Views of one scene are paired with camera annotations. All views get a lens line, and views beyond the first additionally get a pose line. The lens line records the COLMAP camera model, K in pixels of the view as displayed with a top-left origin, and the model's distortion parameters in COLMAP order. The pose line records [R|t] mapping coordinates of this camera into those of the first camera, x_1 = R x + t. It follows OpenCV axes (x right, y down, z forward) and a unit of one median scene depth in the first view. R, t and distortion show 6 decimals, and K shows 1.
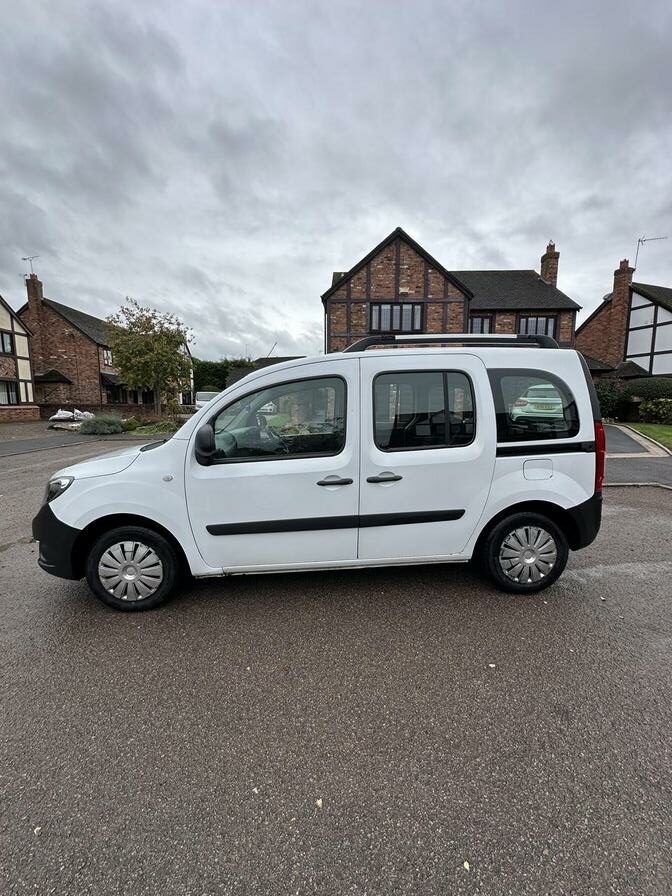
lens RADIAL K [[358.1, 0, 339.1], [0, 358.1, 441.9], [0, 0, 1]] dist [-0.001122, -0.000126]
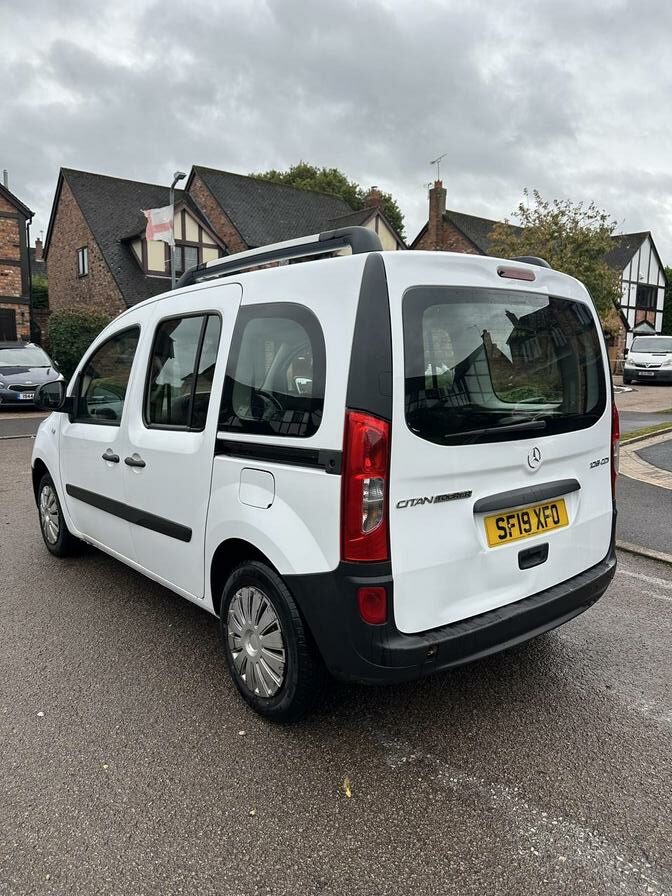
lens RADIAL K [[645.8, 0, 341.9], [0, 645.8, 452.2], [0, 0, 1]] dist [0.004900, -0.018891]
pose [[0.580568, 0.123108, -0.804851, 0.283250], [-0.090405, 0.992138, 0.086543, -0.014644], [0.809178, 0.022519, 0.587133, 0.106164]]
